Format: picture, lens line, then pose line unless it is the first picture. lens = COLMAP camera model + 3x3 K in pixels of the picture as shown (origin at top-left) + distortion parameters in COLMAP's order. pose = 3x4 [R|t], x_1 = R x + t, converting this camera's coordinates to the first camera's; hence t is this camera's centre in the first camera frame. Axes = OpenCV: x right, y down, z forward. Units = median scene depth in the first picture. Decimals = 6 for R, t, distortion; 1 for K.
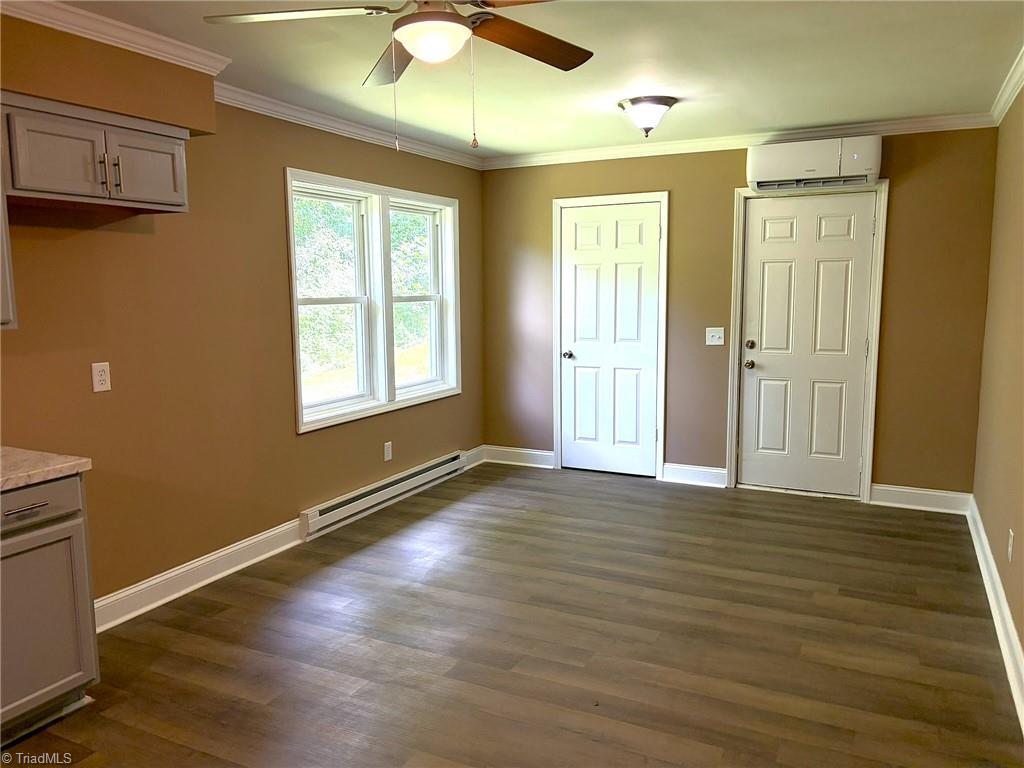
lens RADIAL K [[767.5, 0, 512.0], [0, 767.5, 384.0], [0, 0, 1]] dist [0.023360, -0.011113]
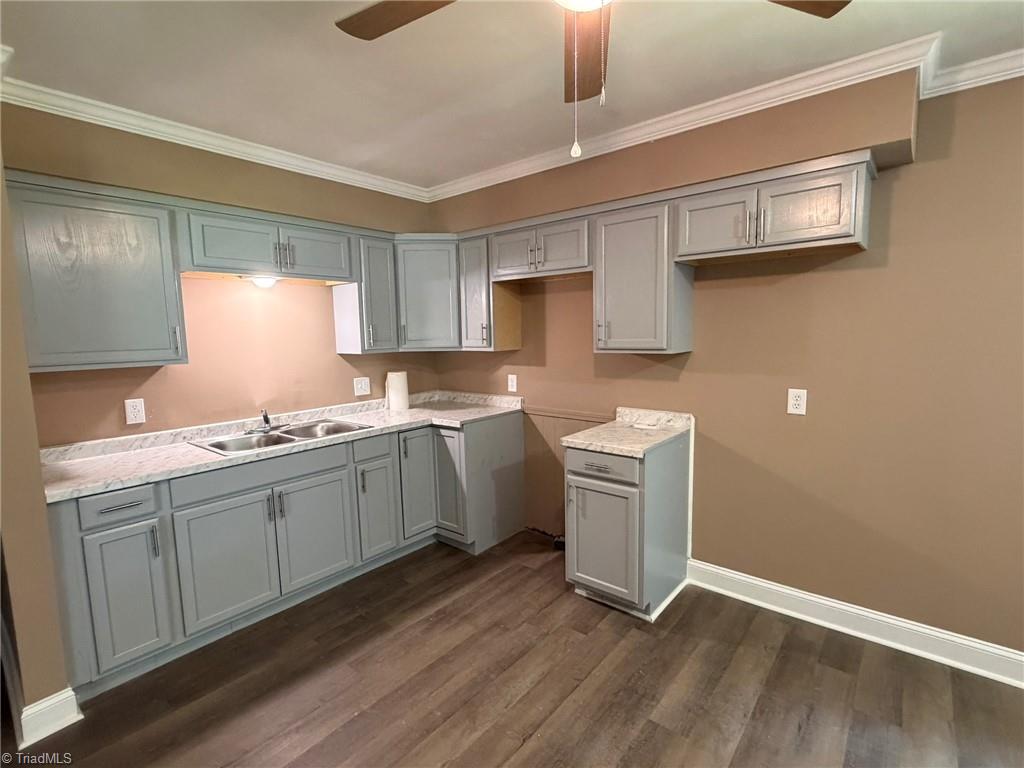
lens RADIAL K [[490.4, 0, 512.0], [0, 490.4, 384.0], [0, 0, 1]] dist [-0.003938, 0.000829]
pose [[-0.238056, 0.118724, -0.963968, 0.224379], [-0.105191, 0.983511, 0.147109, -0.081925], [0.965538, 0.136421, -0.221642, 0.632803]]
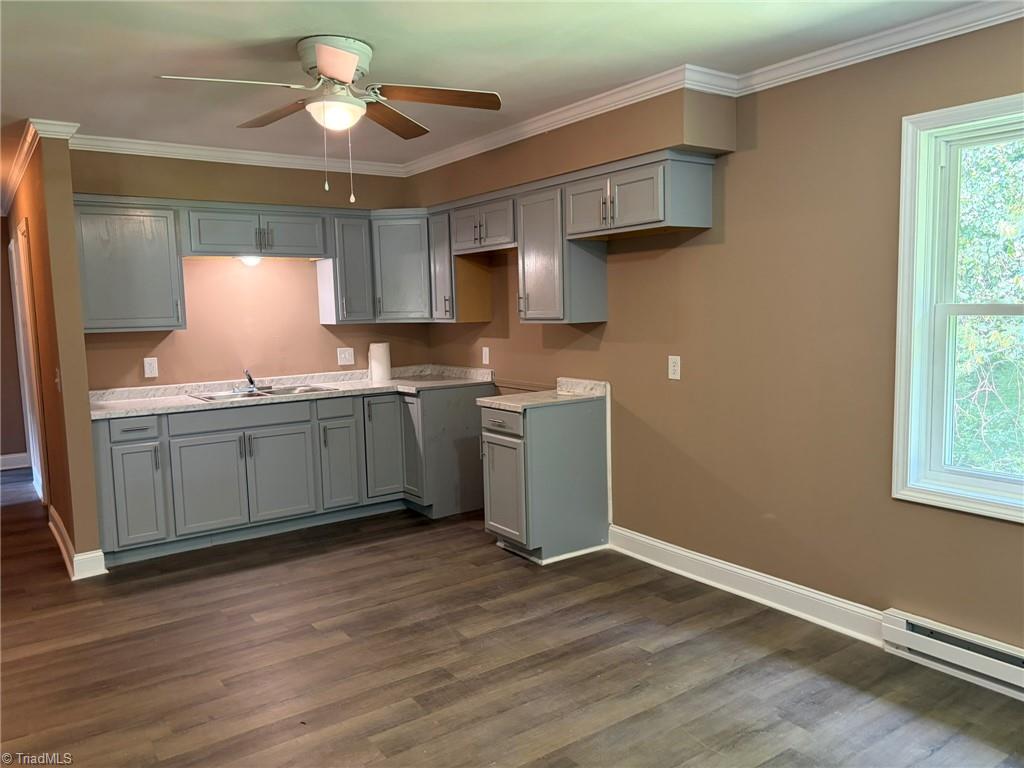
lens RADIAL K [[767.5, 0, 512.0], [0, 767.5, 384.0], [0, 0, 1]] dist [0.023360, -0.011113]
pose [[-0.478825, 0.108320, -0.871202, 0.554772], [-0.087522, 0.981525, 0.170140, -0.142080], [0.873537, 0.157717, -0.460499, 1.130729]]
